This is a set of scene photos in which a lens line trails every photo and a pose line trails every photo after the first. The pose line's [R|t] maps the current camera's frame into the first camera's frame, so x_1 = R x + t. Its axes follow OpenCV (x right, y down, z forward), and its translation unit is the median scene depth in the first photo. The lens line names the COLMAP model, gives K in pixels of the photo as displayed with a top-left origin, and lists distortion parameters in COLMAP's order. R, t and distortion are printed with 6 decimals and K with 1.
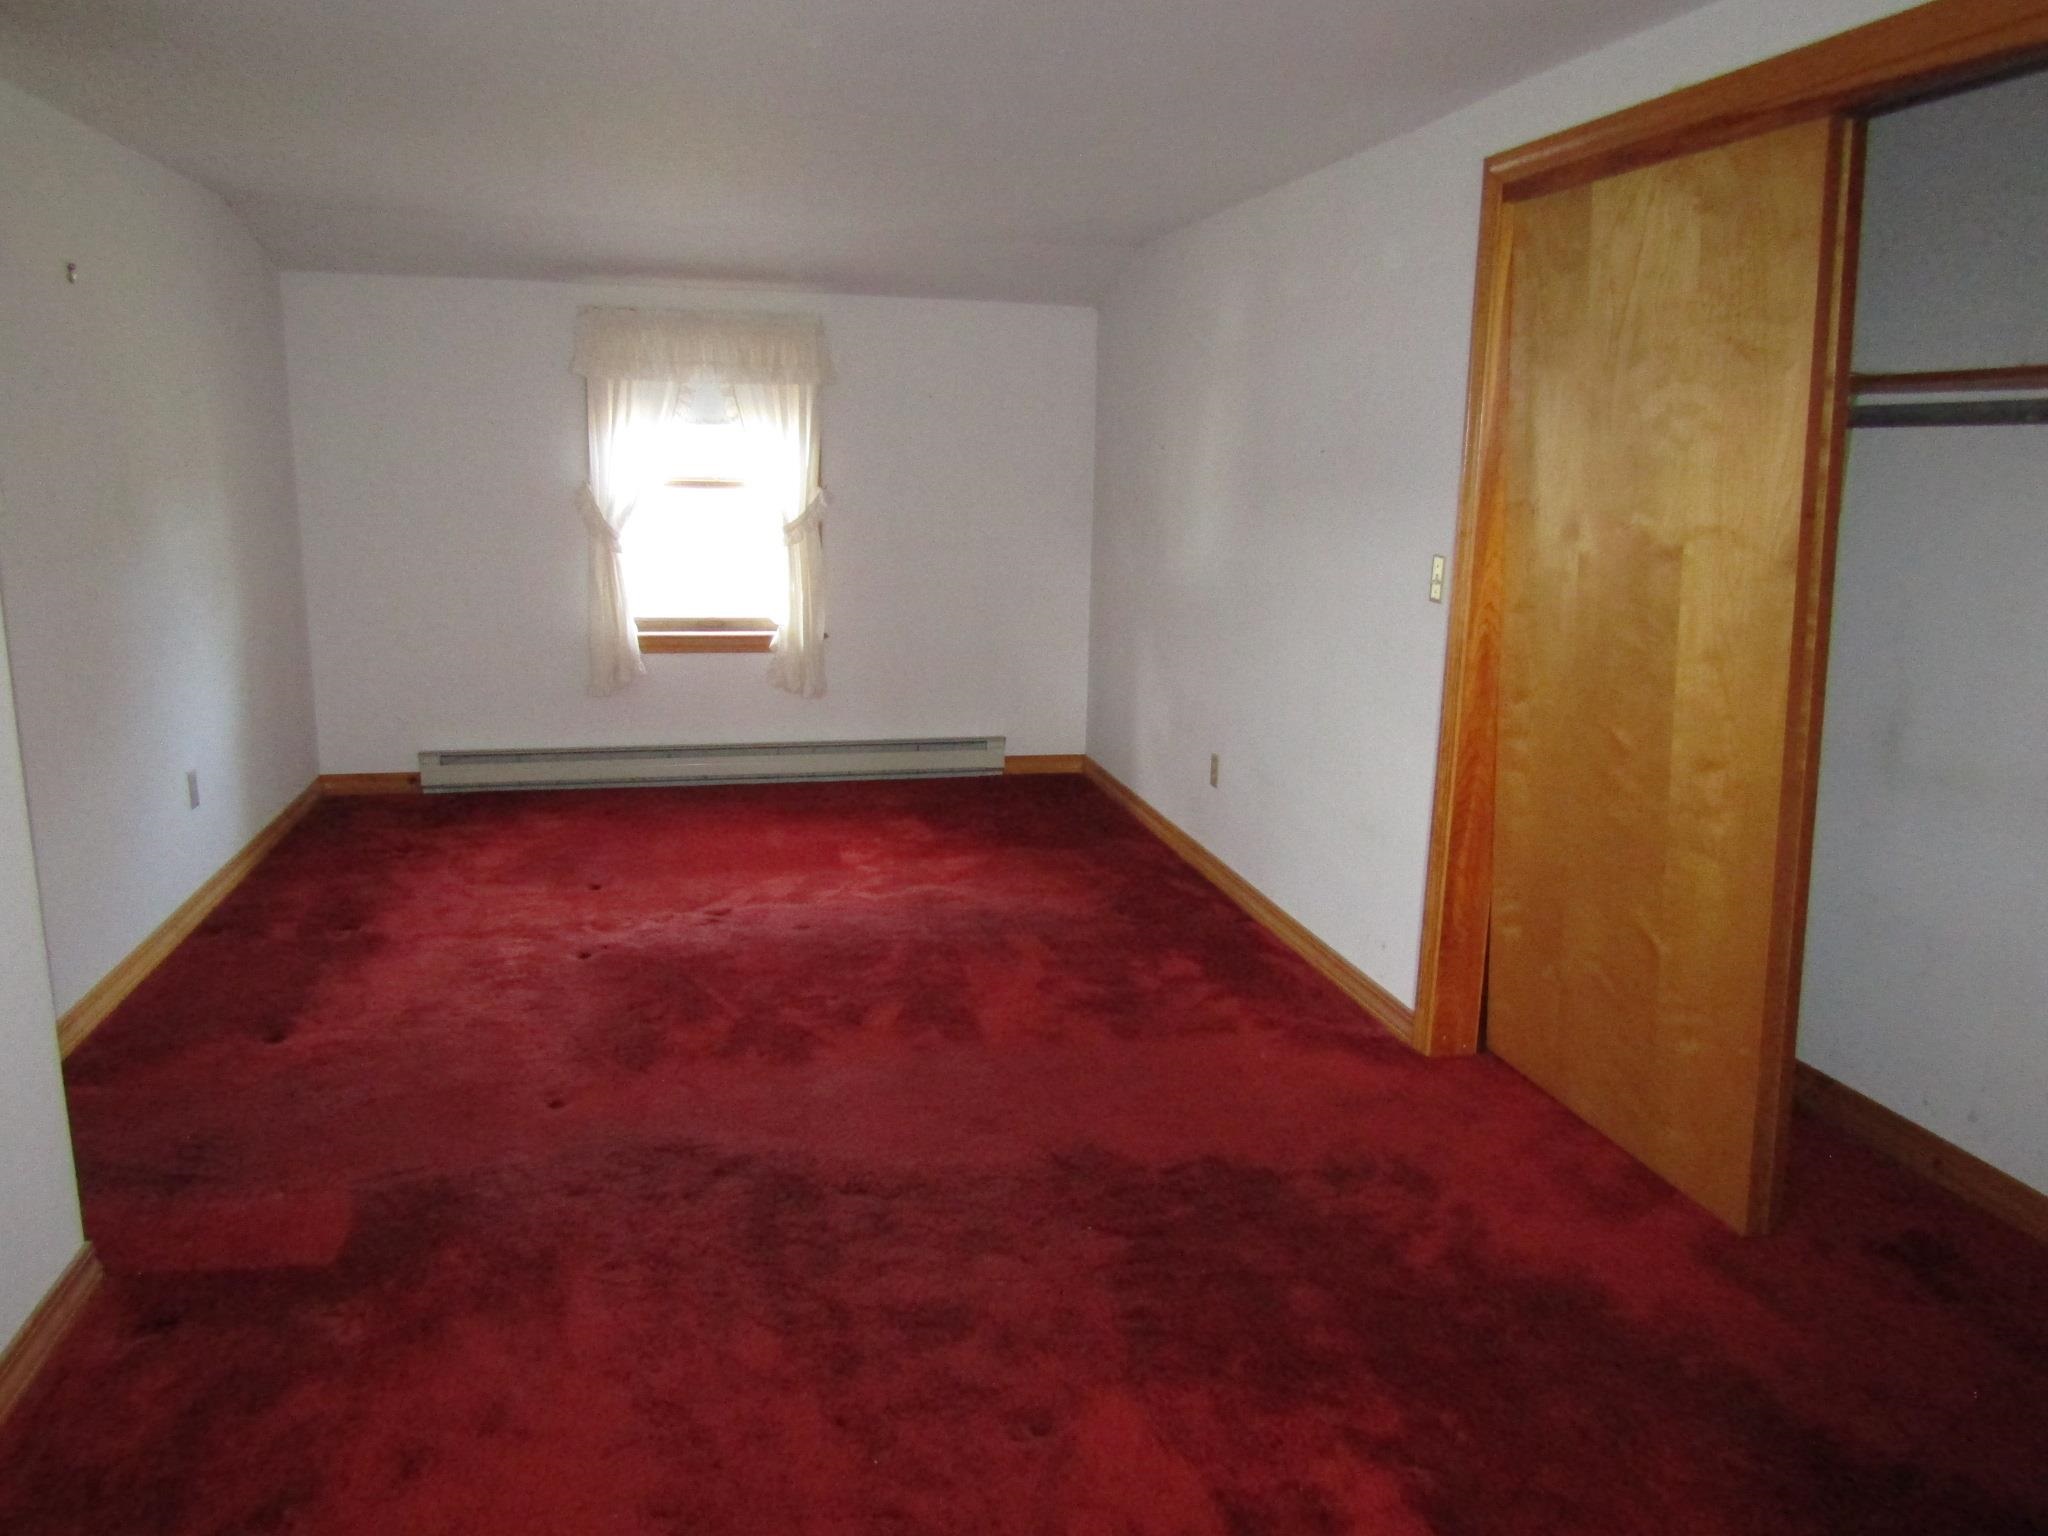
lens RADIAL K [[1459.7, 0, 1035.6], [0, 1459.7, 771.4], [0, 0, 1]] dist [-0.016168, 0.001798]
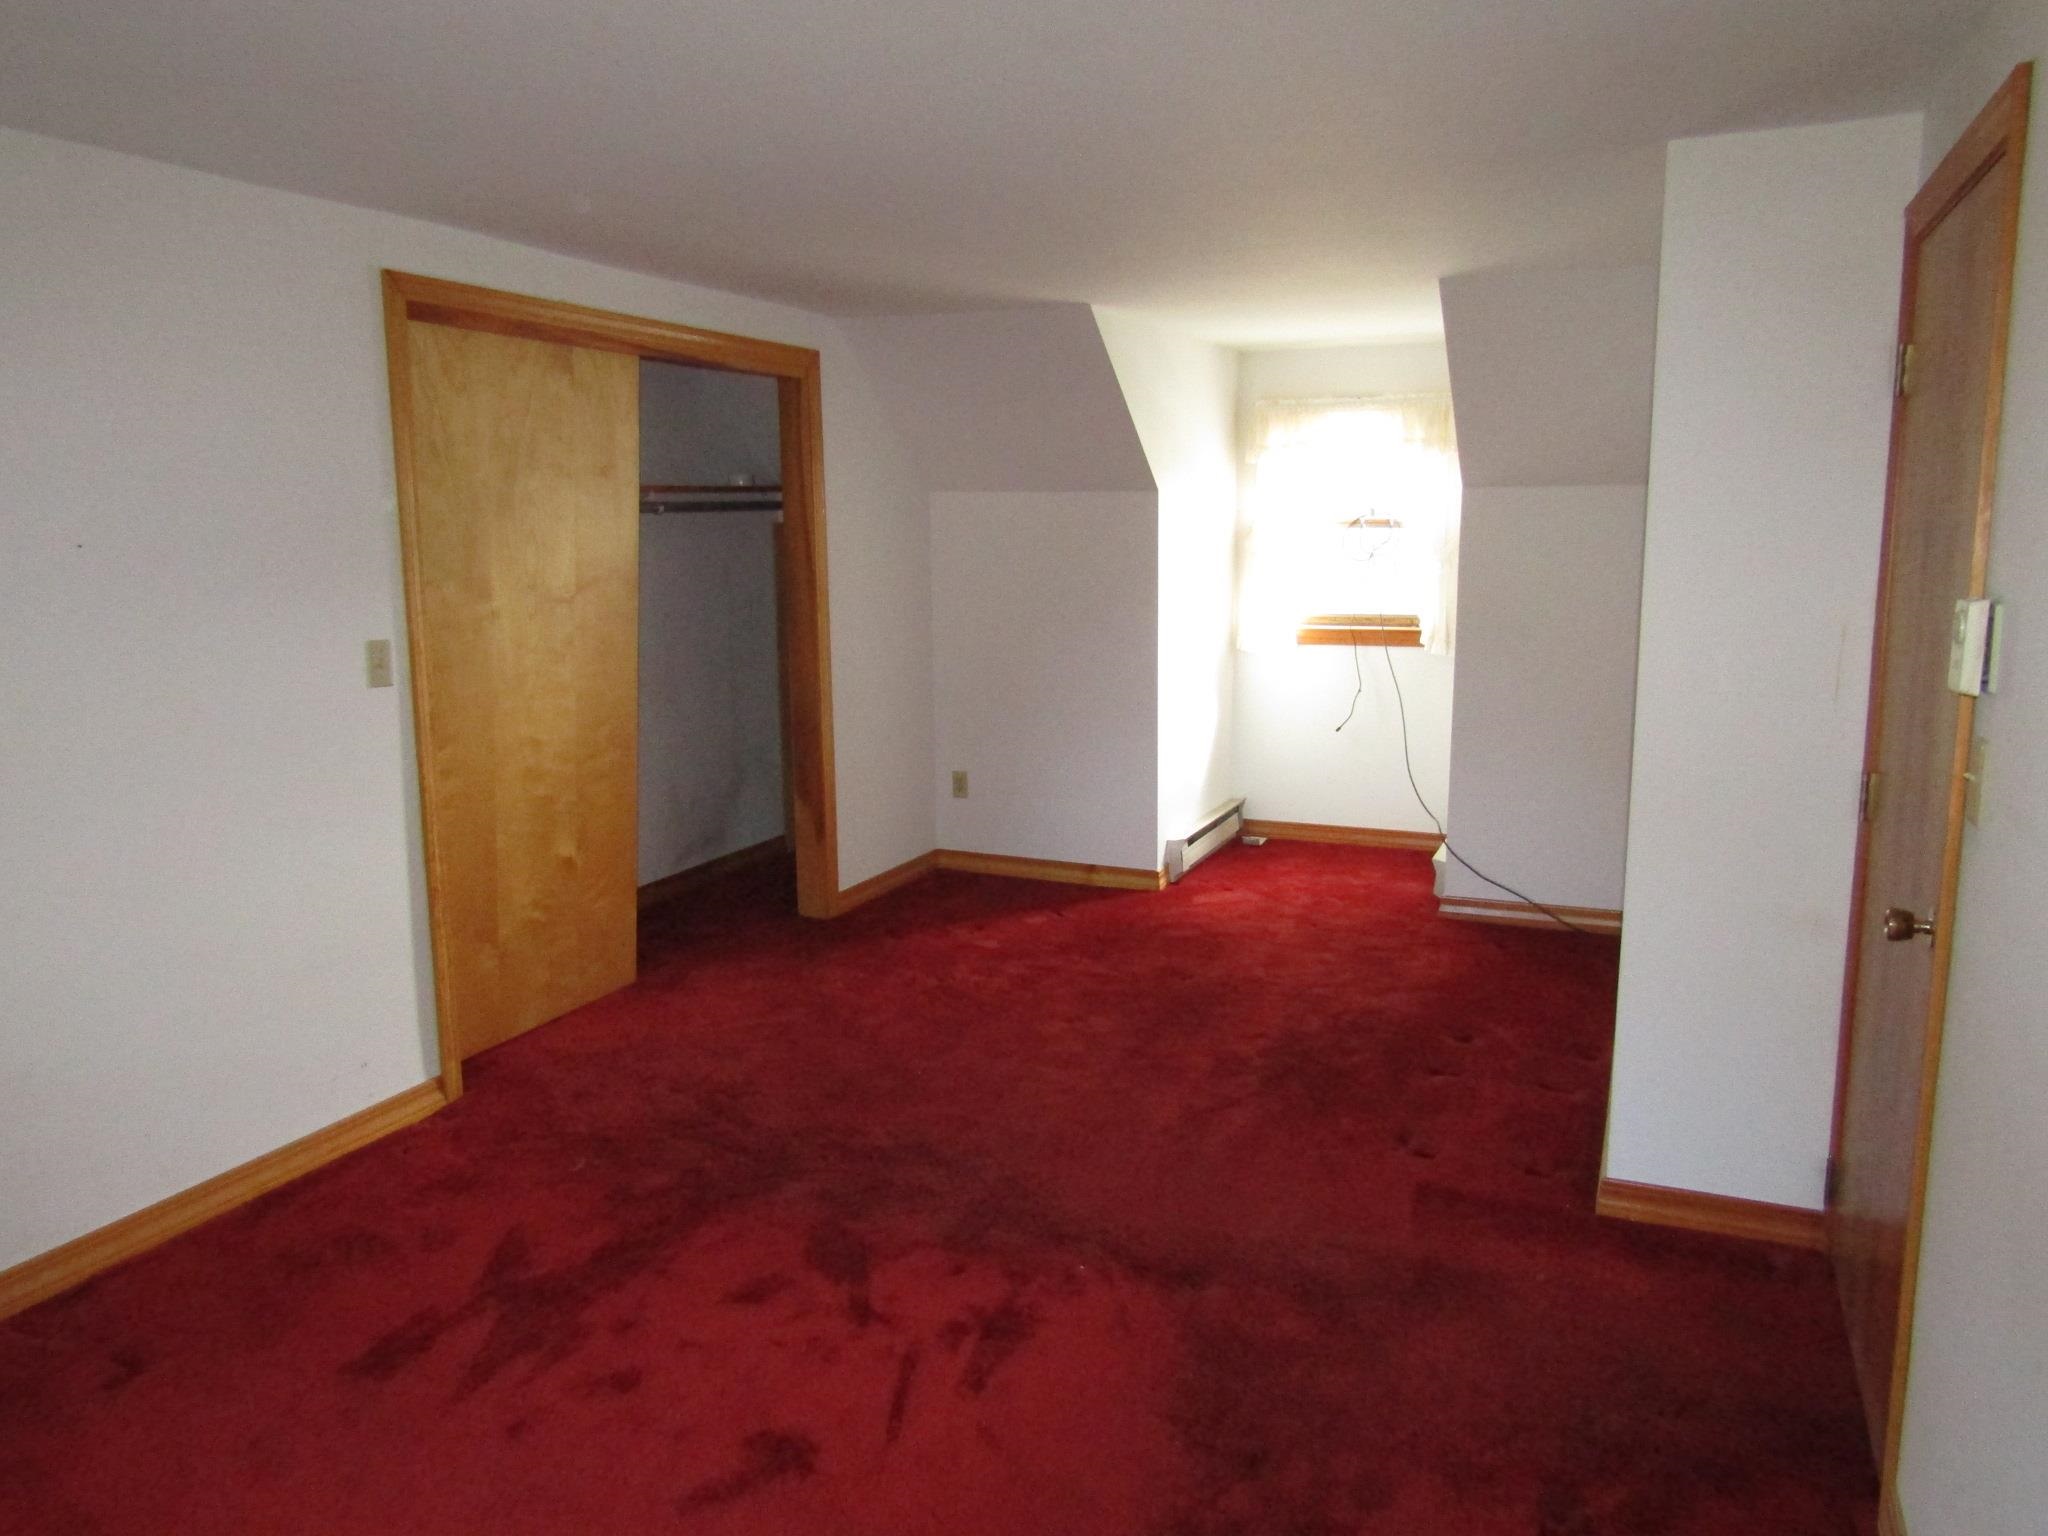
lens RADIAL K [[1467.4, 0, 1021.6], [0, 1467.4, 777.3], [0, 0, 1]] dist [-0.007964, 0.003103]
pose [[-0.799625, -0.111205, 0.590113, -0.829707], [0.123678, 0.931136, 0.343058, -0.423737], [-0.587625, 0.347302, -0.730806, 1.816181]]
